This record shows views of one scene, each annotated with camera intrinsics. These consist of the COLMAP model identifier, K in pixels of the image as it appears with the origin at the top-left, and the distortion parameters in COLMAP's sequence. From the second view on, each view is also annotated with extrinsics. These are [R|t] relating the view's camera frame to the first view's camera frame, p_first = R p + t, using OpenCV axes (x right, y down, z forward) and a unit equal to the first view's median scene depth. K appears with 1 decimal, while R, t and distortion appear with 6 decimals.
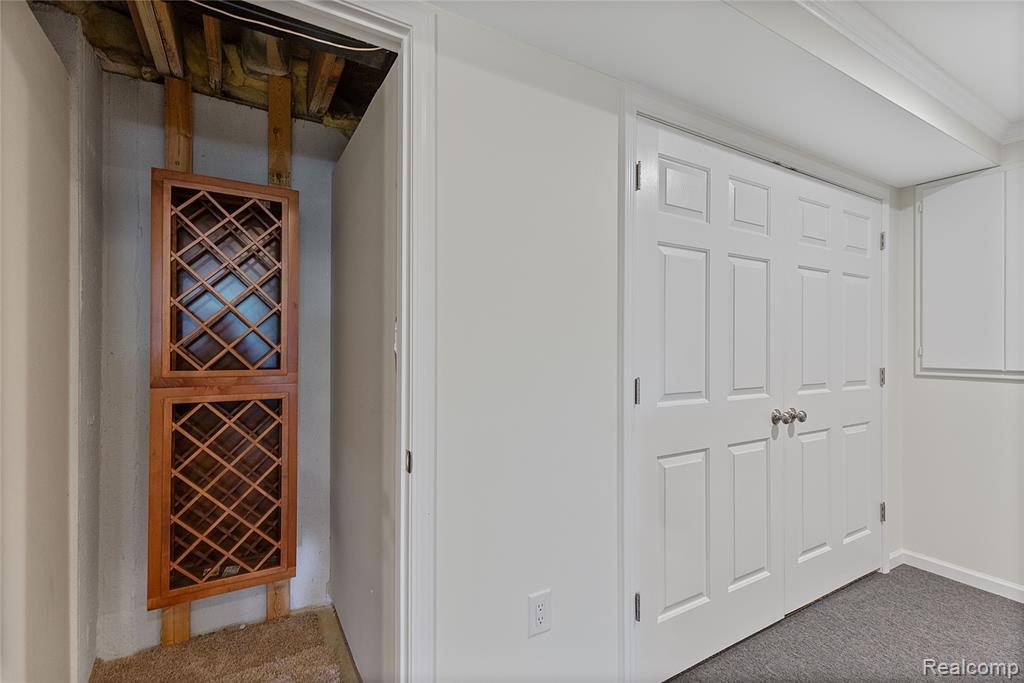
lens RADIAL K [[469.0, 0, 509.6], [0, 469.0, 345.1], [0, 0, 1]] dist [0.001766, 0.000252]
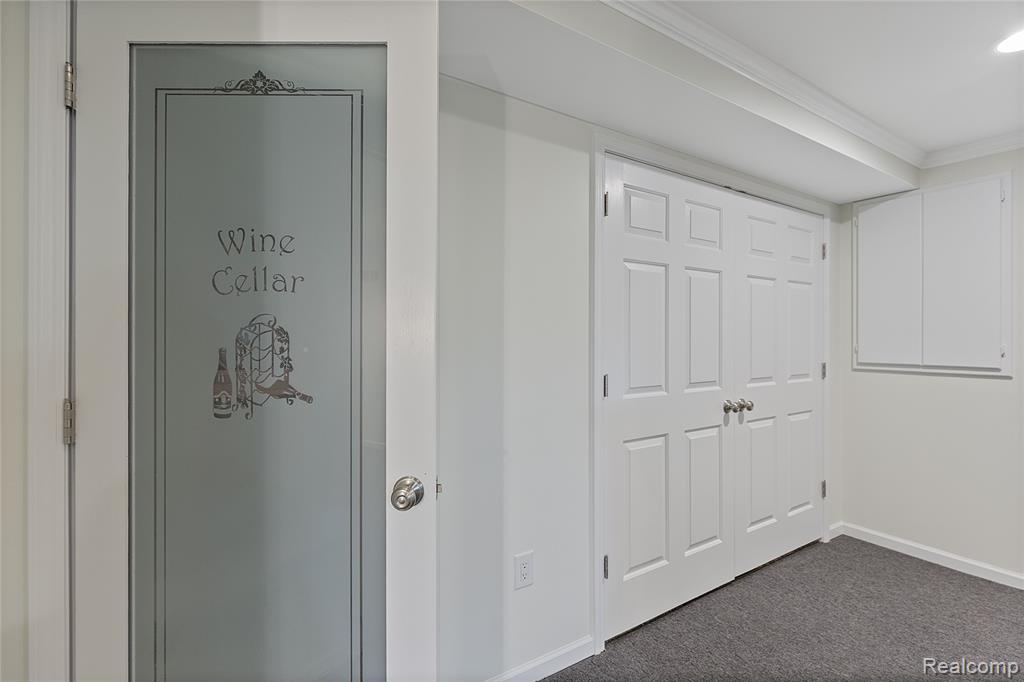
lens RADIAL K [[469.0, 0, 513.9], [0, 469.0, 336.6], [0, 0, 1]] dist [0.001766, 0.000252]
pose [[0.999164, -0.002767, 0.040783, -0.006016], [0.002840, 0.999994, -0.001735, -0.019111], [-0.040778, 0.001849, 0.999167, -0.133927]]
